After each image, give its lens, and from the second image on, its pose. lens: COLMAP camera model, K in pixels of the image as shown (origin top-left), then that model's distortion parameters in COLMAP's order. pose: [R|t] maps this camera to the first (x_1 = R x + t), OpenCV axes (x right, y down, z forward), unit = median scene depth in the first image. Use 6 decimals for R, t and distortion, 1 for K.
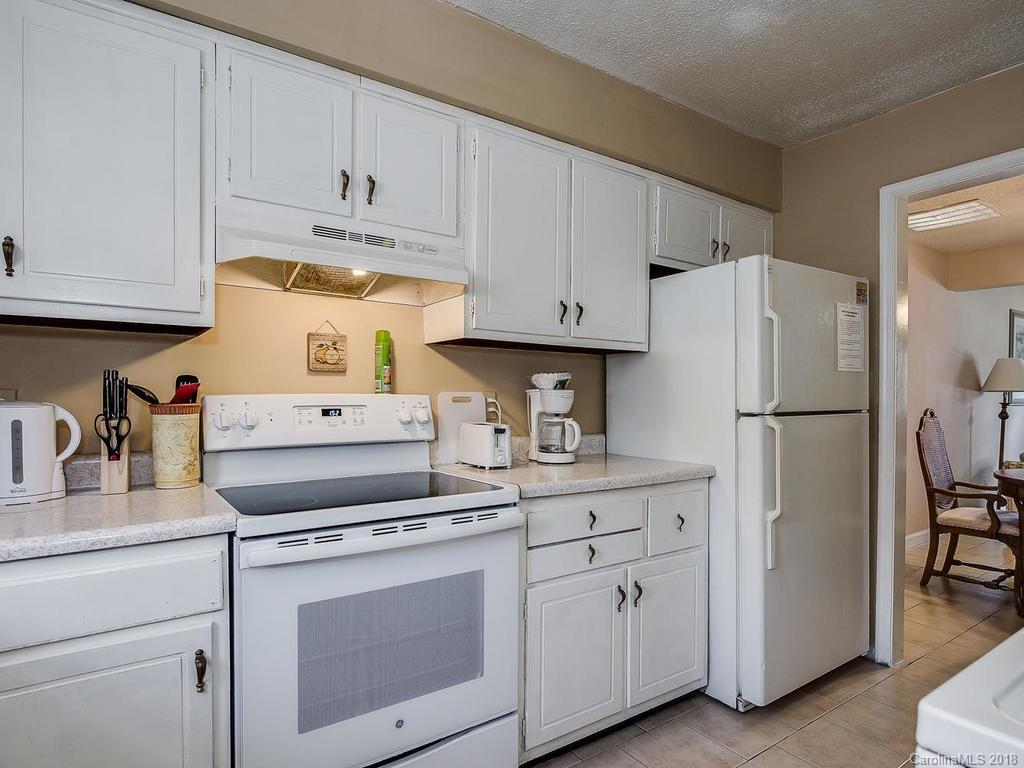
lens RADIAL K [[570.6, 0, 512.3], [0, 570.6, 401.5], [0, 0, 1]] dist [-0.002371, -0.000310]
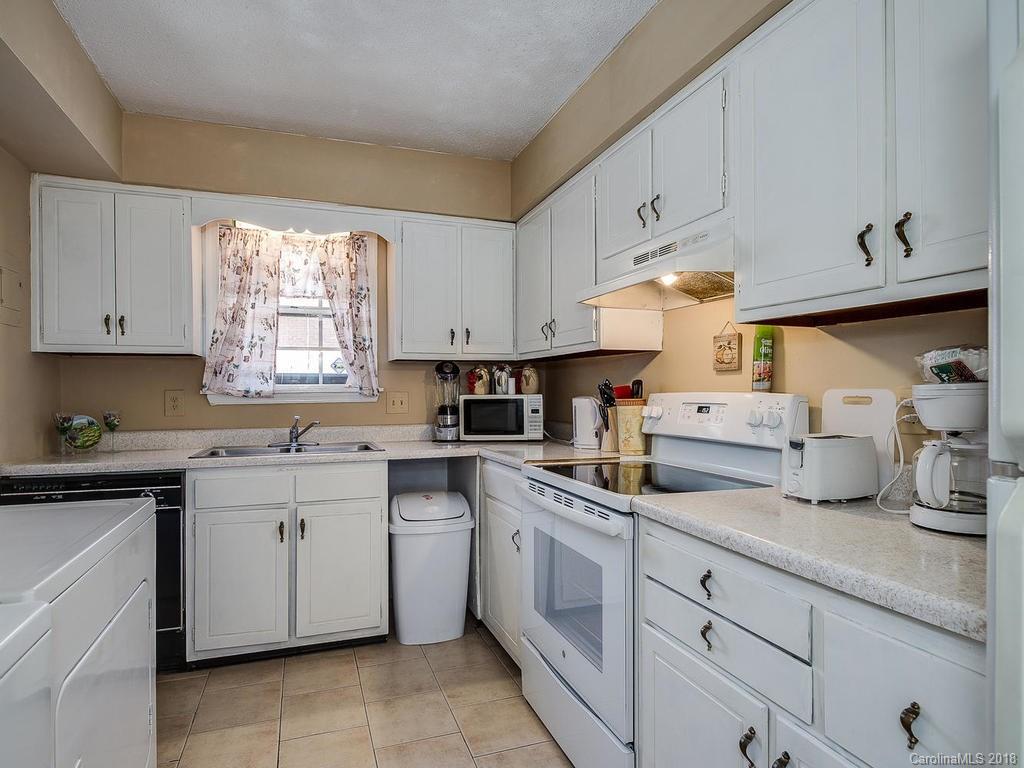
lens RADIAL K [[588.8, 0, 512.0], [0, 588.8, 384.0], [0, 0, 1]] dist [-0.004046, -0.000821]
pose [[-0.267771, -0.017125, -0.963330, 0.842343], [-0.018265, 0.999753, -0.012696, -0.008190], [0.963309, 0.014196, -0.268018, 0.948650]]
